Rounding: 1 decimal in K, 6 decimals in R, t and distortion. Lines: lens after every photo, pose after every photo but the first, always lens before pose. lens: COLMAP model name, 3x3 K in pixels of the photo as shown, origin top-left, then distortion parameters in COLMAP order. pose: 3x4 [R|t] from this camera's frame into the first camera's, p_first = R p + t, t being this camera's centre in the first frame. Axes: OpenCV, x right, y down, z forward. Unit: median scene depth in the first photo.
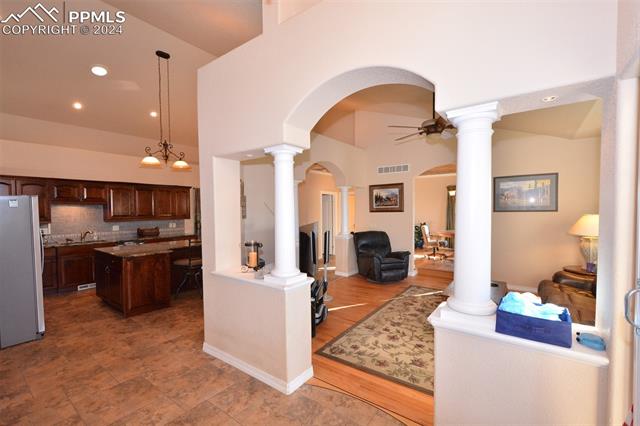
lens RADIAL K [[281.1, 0, 319.2], [0, 281.1, 217.7], [0, 0, 1]] dist [-0.001062, -0.000767]
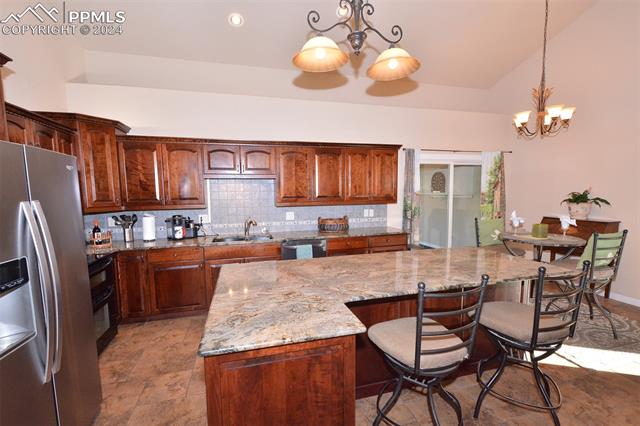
lens RADIAL K [[273.6, 0, 314.7], [0, 273.6, 211.5], [0, 0, 1]] dist [0.000682, -0.000068]
pose [[0.780510, 0.036587, -0.624072, -0.446701], [-0.009740, 0.998876, 0.046378, -0.005079], [0.625068, -0.030120, 0.779989, 0.849439]]
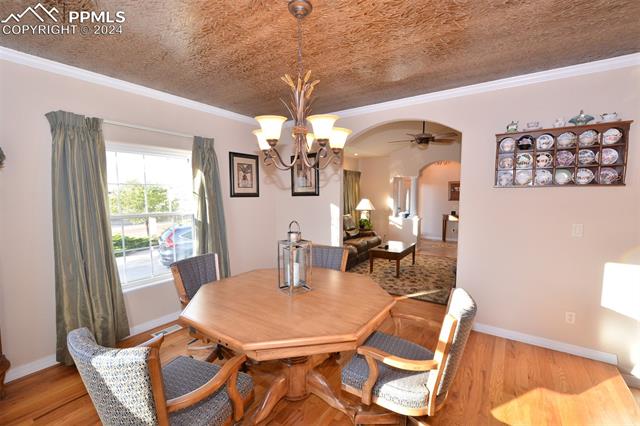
lens RADIAL K [[281.1, 0, 319.2], [0, 281.1, 217.7], [0, 0, 1]] dist [-0.001062, -0.000767]
pose [[-0.999441, 0.012651, -0.030935, 0.929993], [0.008987, 0.993226, 0.115854, -0.094604], [0.032191, 0.115511, -0.992784, 2.317307]]
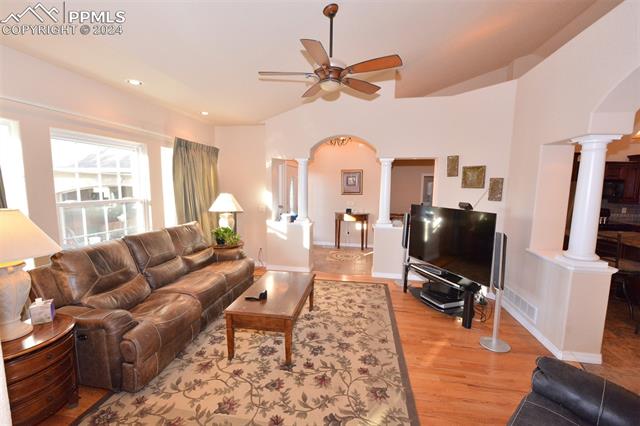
lens RADIAL K [[281.1, 0, 319.2], [0, 281.1, 217.7], [0, 0, 1]] dist [-0.001062, -0.000767]
pose [[-0.895593, 0.048043, -0.442272, 0.718904], [-0.019273, 0.989028, 0.146464, -0.070913], [0.444456, 0.139696, -0.884841, 1.575135]]
